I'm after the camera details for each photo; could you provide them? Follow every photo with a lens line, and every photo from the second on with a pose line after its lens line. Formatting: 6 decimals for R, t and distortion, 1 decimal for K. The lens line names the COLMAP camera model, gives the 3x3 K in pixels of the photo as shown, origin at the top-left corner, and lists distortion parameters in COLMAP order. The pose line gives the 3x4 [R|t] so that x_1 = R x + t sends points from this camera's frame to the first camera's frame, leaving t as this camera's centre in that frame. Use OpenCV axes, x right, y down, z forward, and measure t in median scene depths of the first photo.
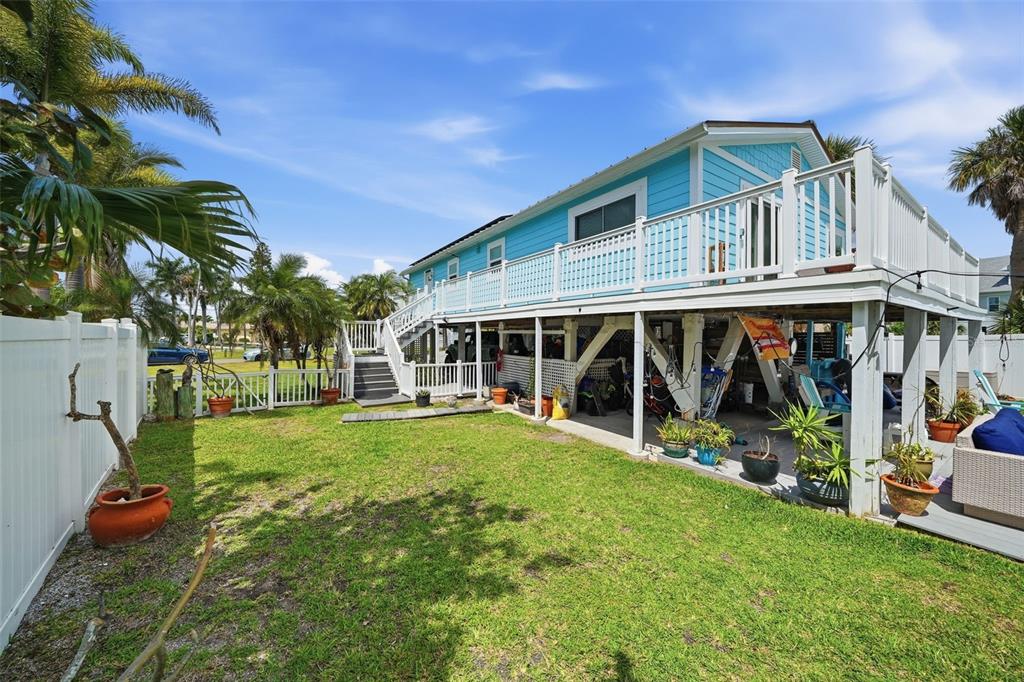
lens RADIAL K [[364.1, 0, 512.5], [0, 364.1, 336.3], [0, 0, 1]] dist [-0.015536, -0.000112]
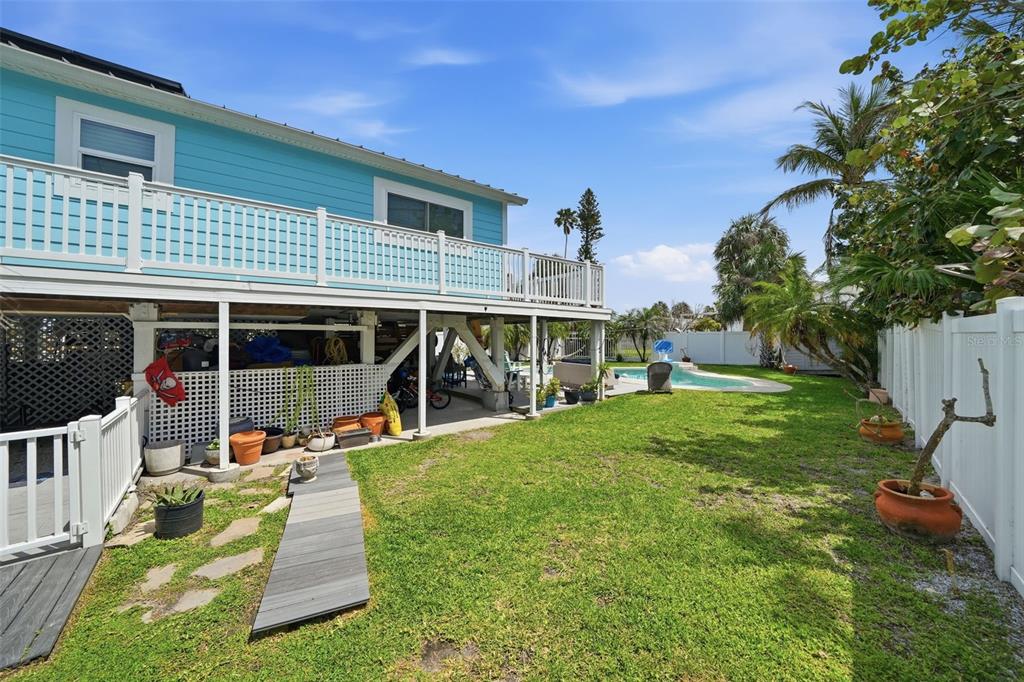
lens RADIAL K [[364.1, 0, 512.5], [0, 364.1, 336.3], [0, 0, 1]] dist [-0.015536, -0.000112]
pose [[-0.077517, -0.002152, 0.996989, -0.780929], [0.003520, 0.999991, 0.002432, 0.006458], [-0.996985, 0.003697, -0.077509, 0.872938]]
